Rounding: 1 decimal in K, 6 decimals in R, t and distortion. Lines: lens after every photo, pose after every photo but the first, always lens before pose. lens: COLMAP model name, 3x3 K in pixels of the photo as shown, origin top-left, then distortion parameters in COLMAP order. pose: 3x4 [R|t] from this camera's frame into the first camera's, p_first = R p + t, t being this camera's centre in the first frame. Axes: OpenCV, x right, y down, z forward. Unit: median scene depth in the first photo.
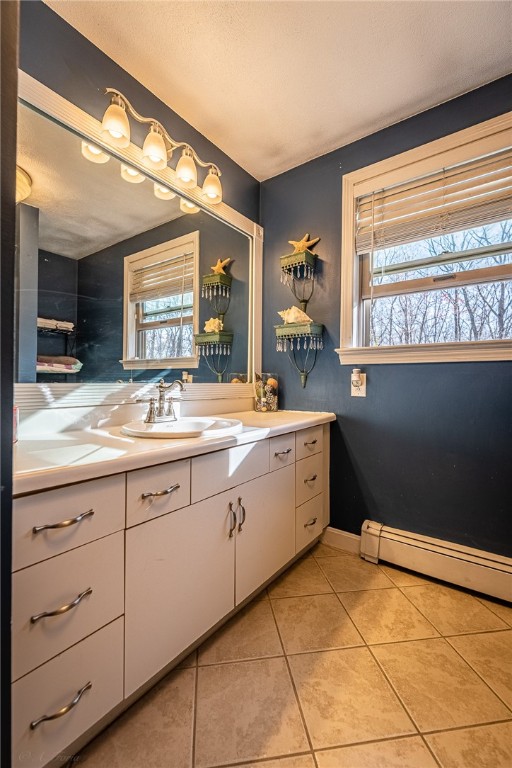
lens RADIAL K [[332.7, 0, 255.2], [0, 332.7, 378.4], [0, 0, 1]] dist [-0.001613, 0.000247]
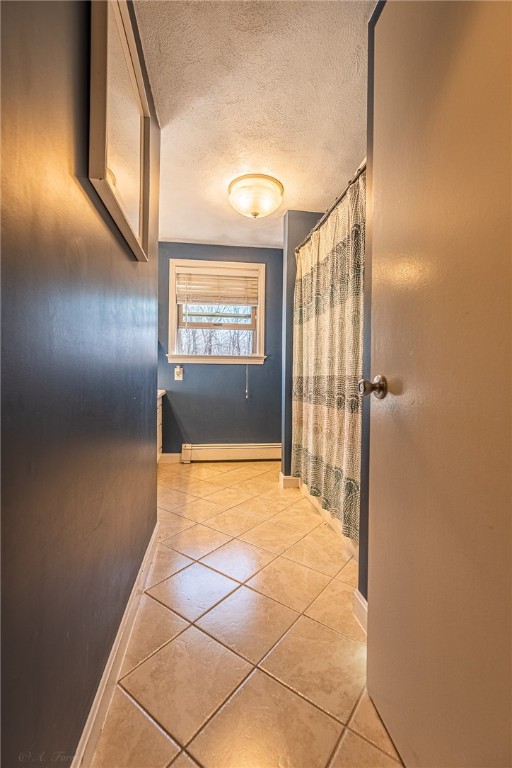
lens RADIAL K [[332.7, 0, 255.3], [0, 332.7, 382.8], [0, 0, 1]] dist [-0.001613, 0.000247]
pose [[0.705048, -0.009860, 0.709091, -0.728539], [-0.004635, 0.999818, 0.018512, 0.031359], [-0.709144, -0.016339, 0.704874, -0.644949]]
